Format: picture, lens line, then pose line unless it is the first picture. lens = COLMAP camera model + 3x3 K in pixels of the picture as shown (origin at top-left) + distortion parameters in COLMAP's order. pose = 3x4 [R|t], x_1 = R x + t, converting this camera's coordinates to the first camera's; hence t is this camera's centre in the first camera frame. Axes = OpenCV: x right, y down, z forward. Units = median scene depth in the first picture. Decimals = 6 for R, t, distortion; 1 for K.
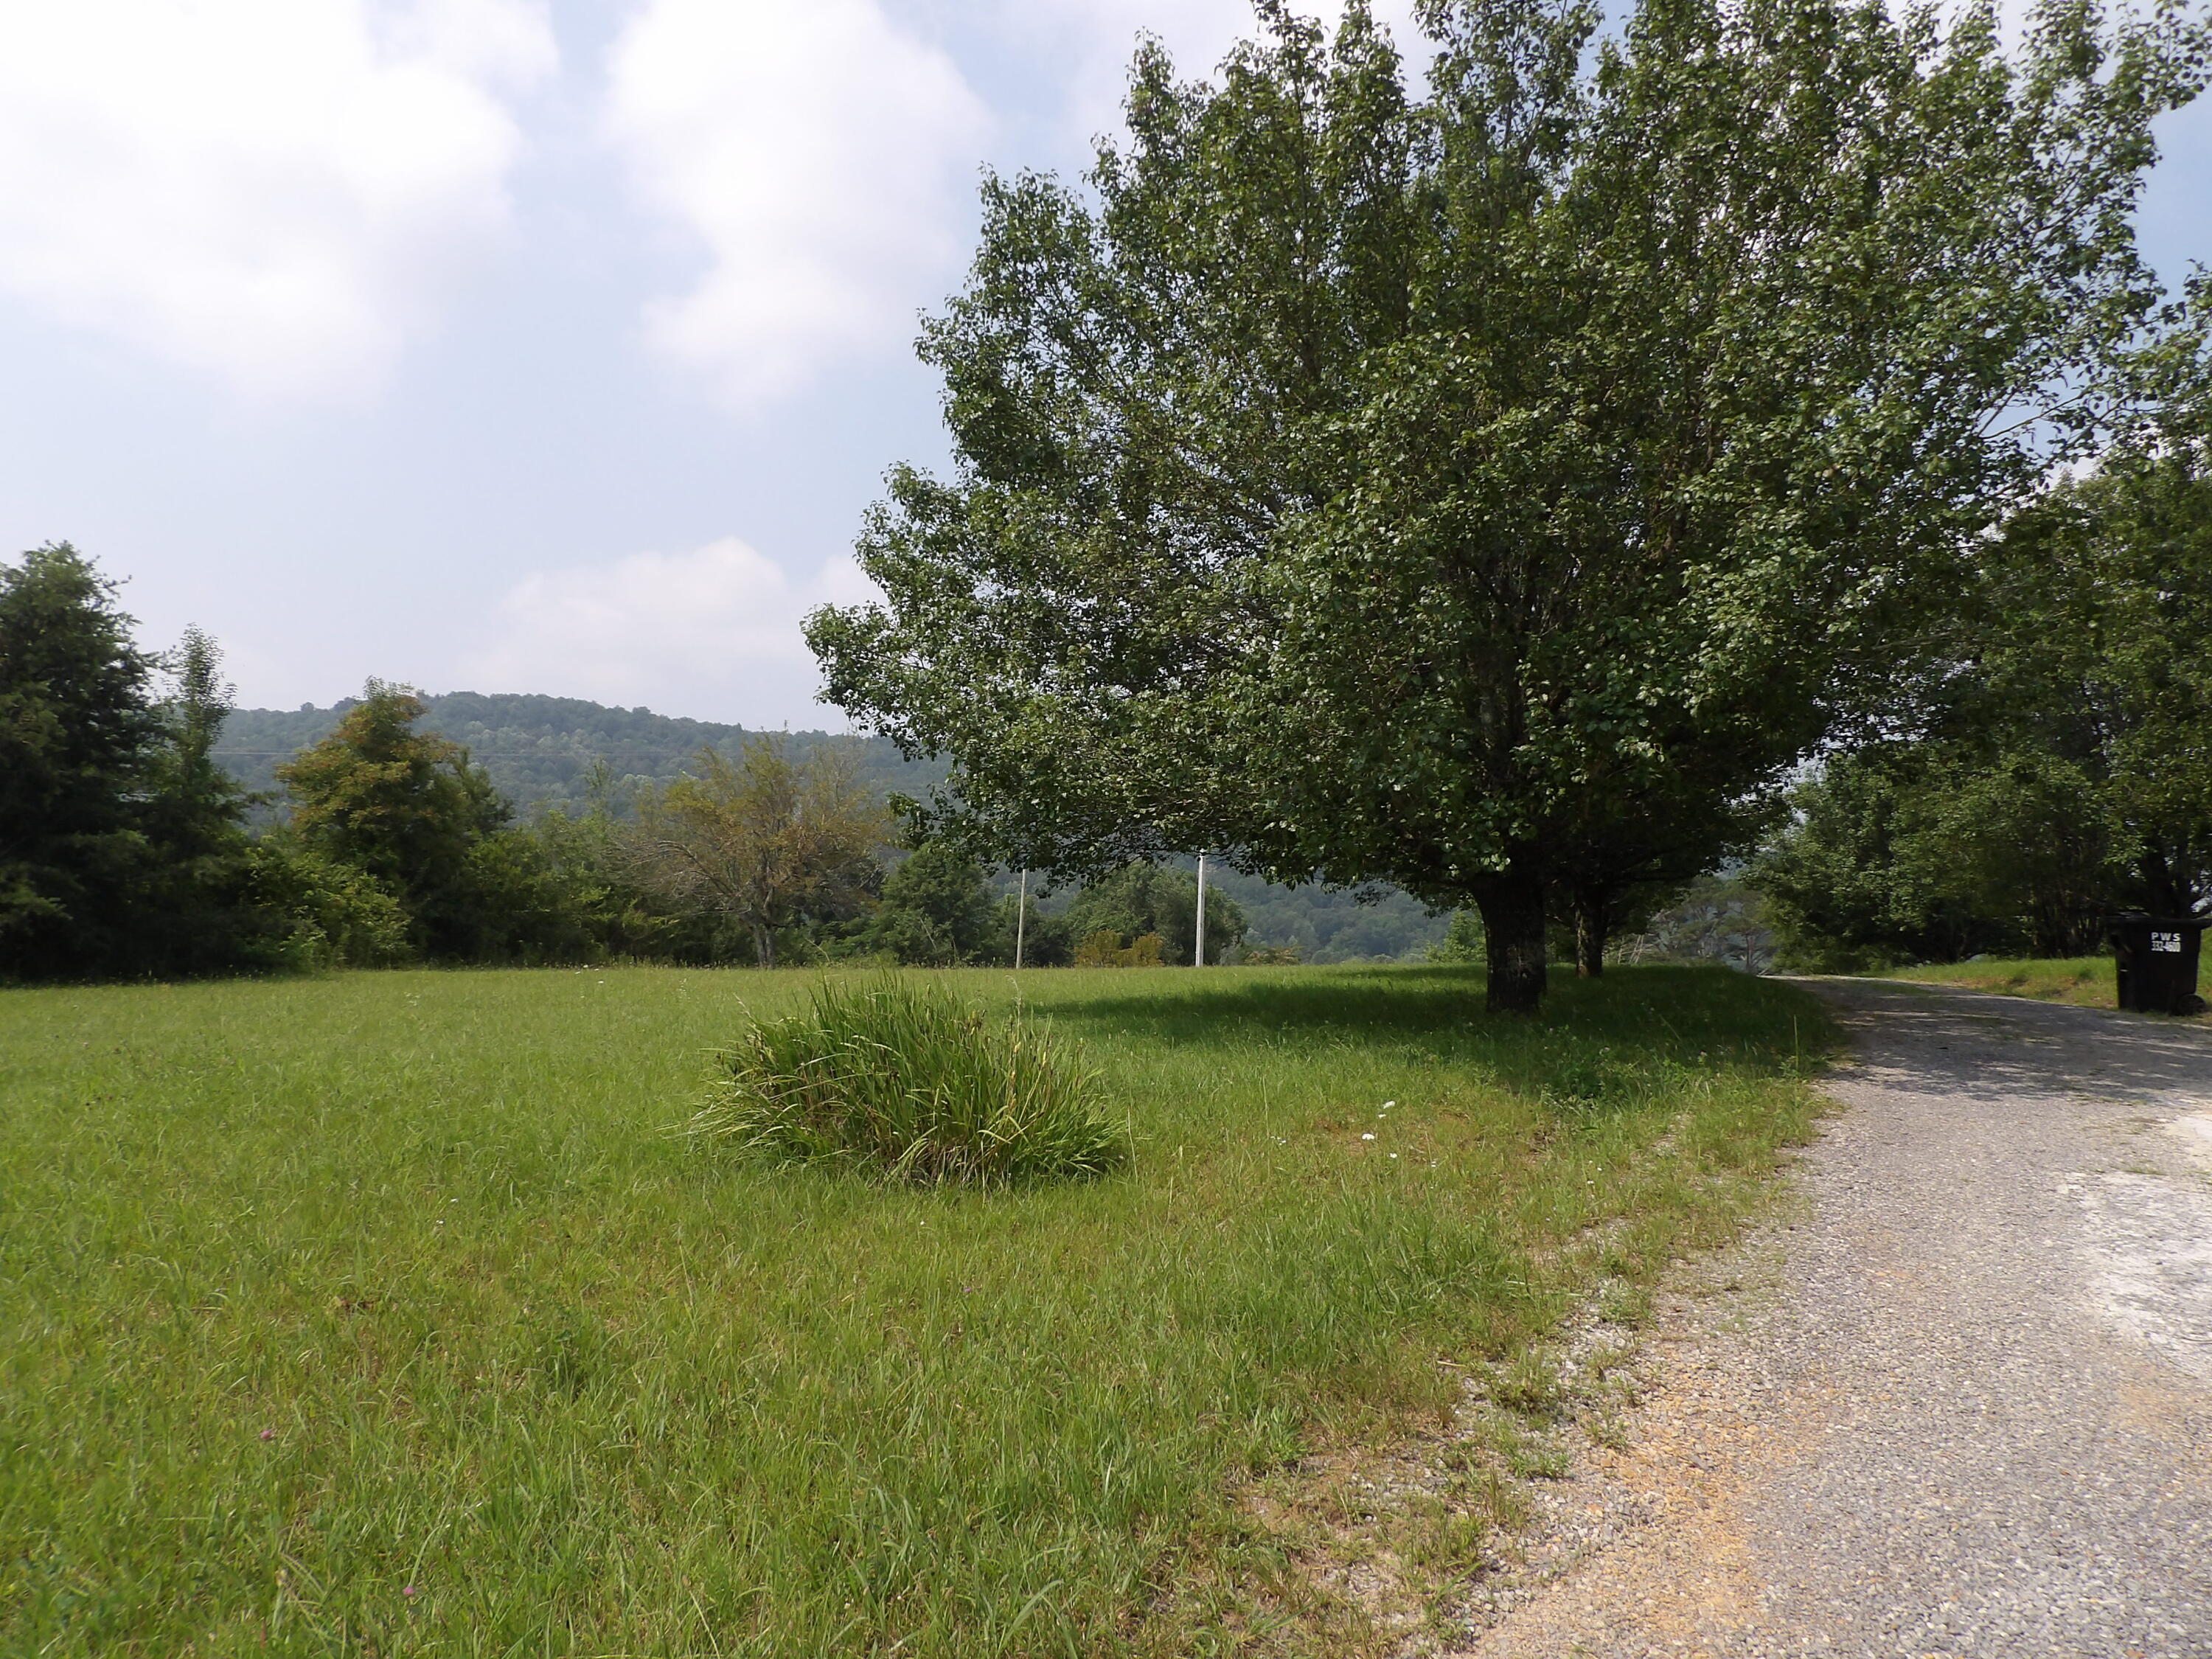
lens RADIAL K [[1581.0, 0, 1106.7], [0, 1581.0, 831.1], [0, 0, 1]] dist [-0.043389, 0.045638]
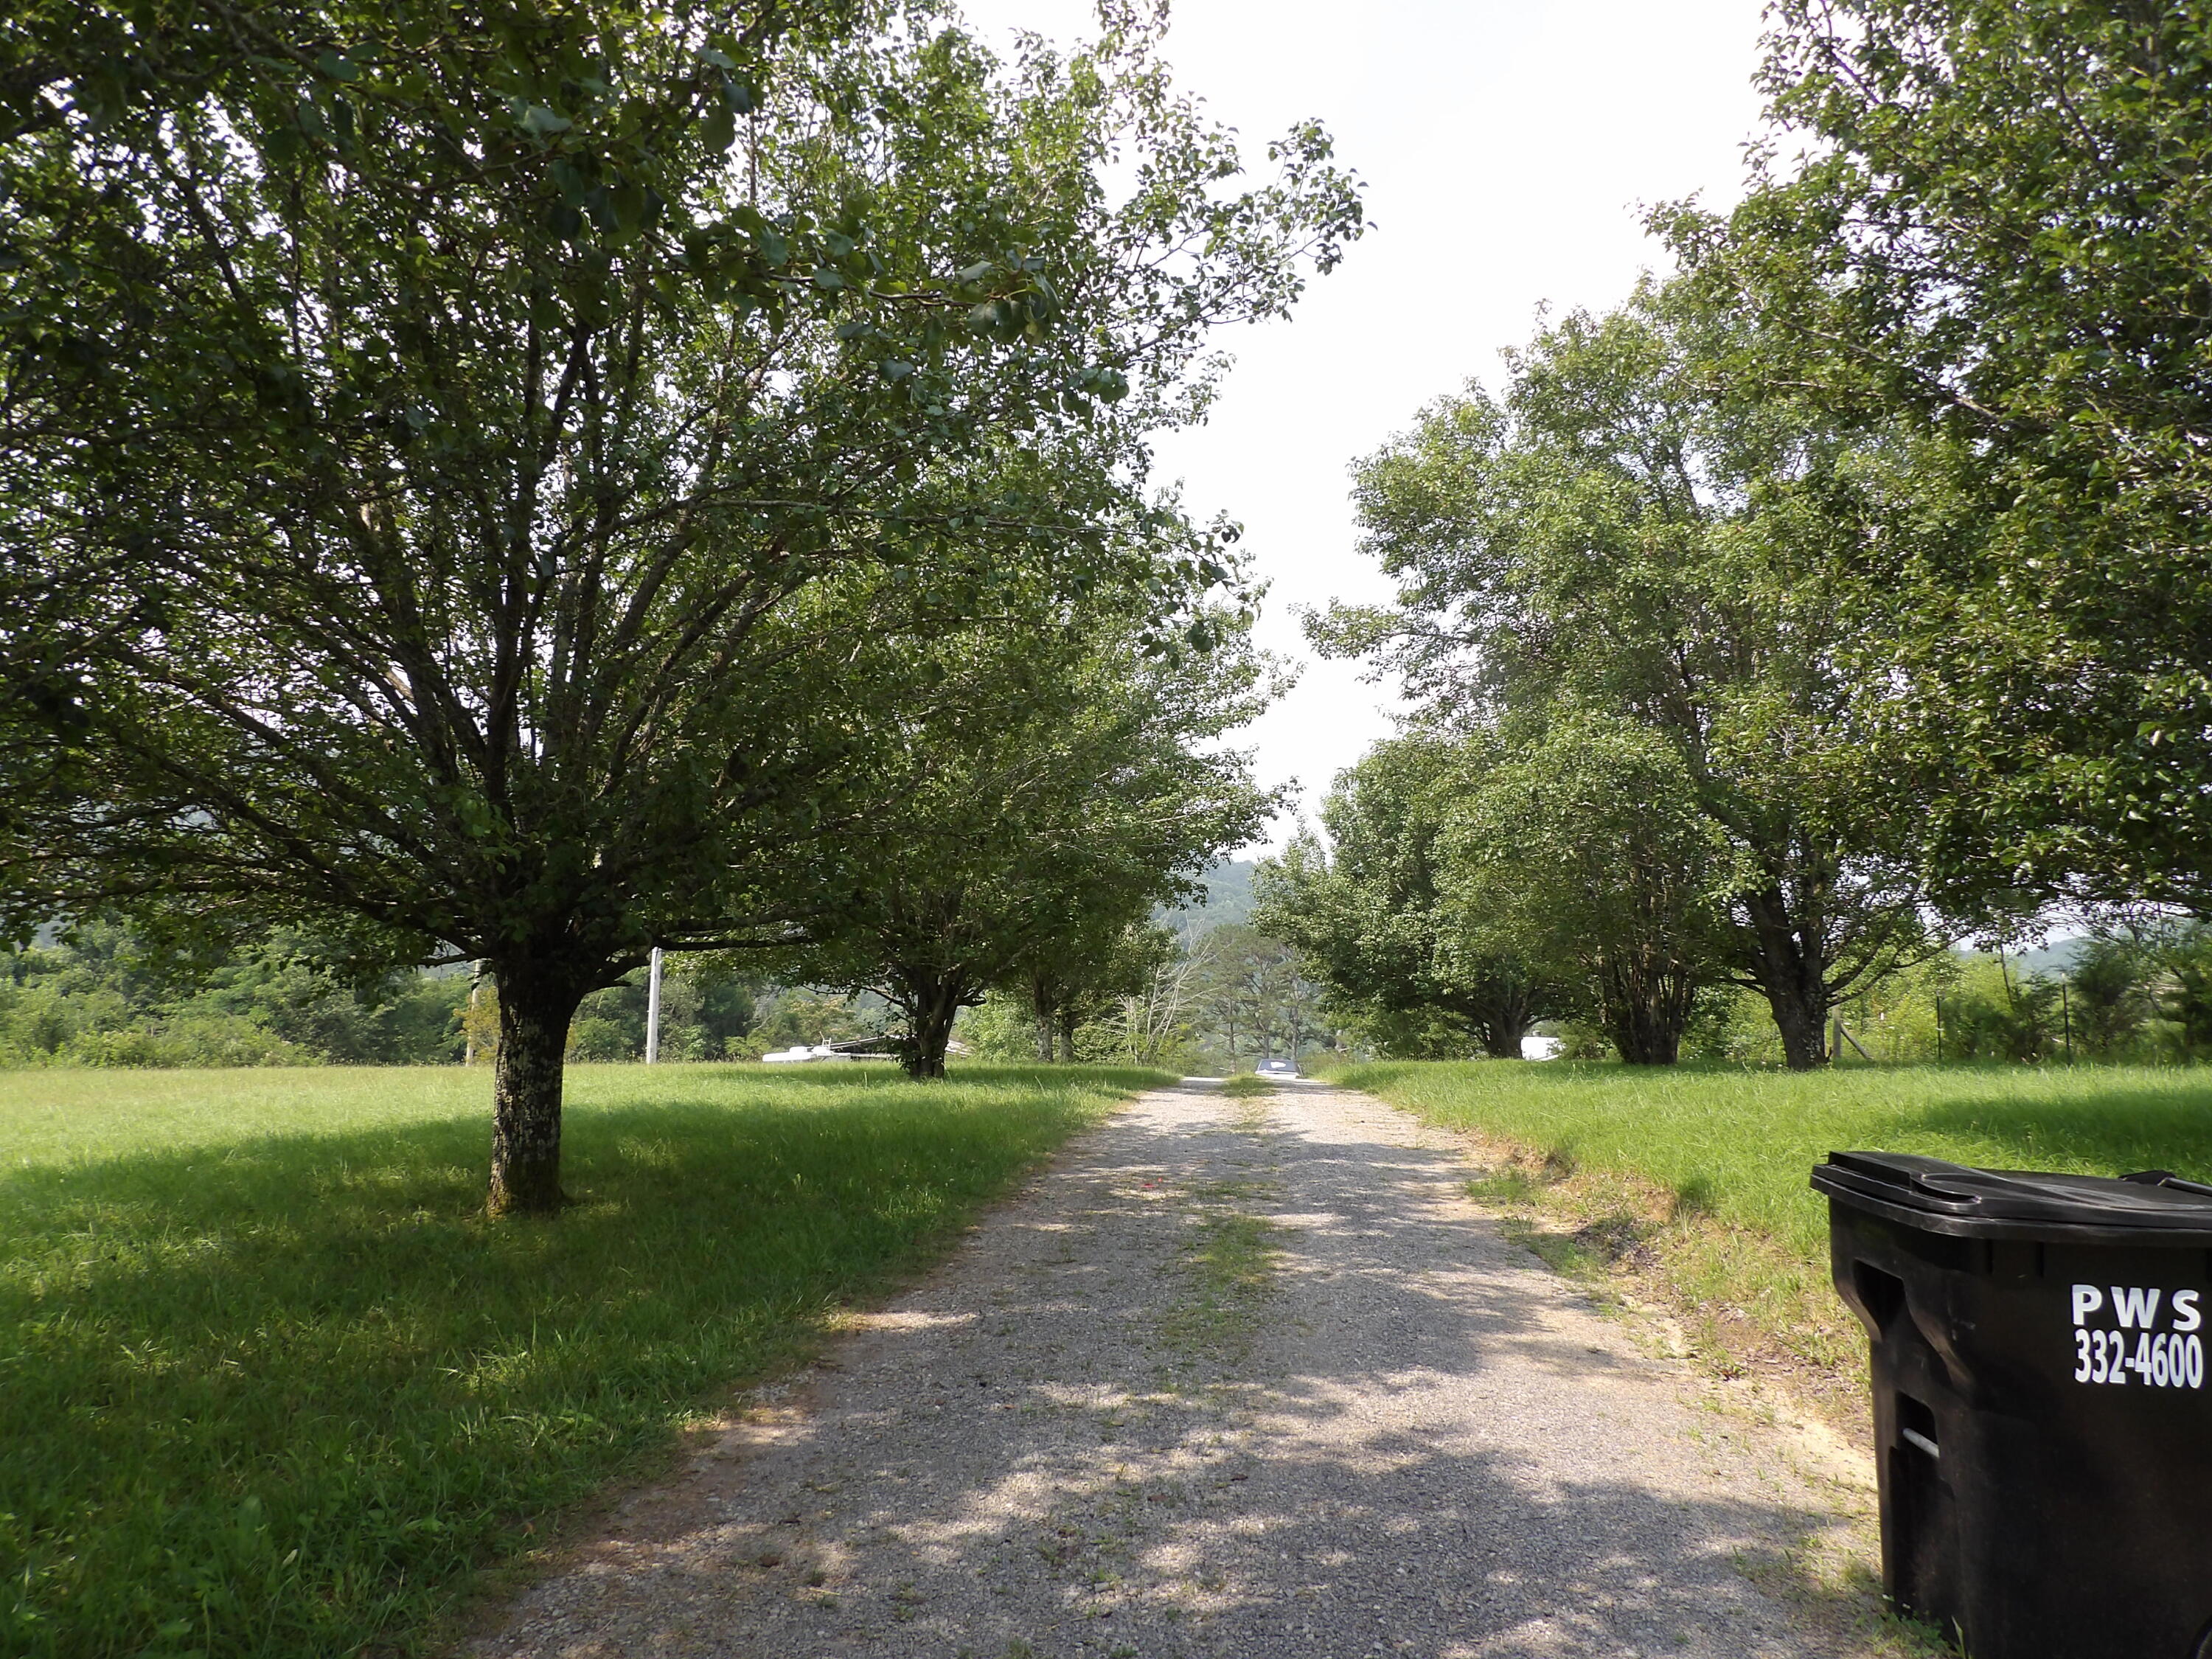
lens RADIAL K [[1581.0, 0, 1105.3], [0, 1581.0, 828.7], [0, 0, 1]] dist [-0.043389, 0.045638]
pose [[0.975478, 0.015345, 0.219560, 0.179804], [-0.010129, 0.999640, -0.024861, 0.005034], [-0.219862, 0.022028, 0.975282, 0.296045]]
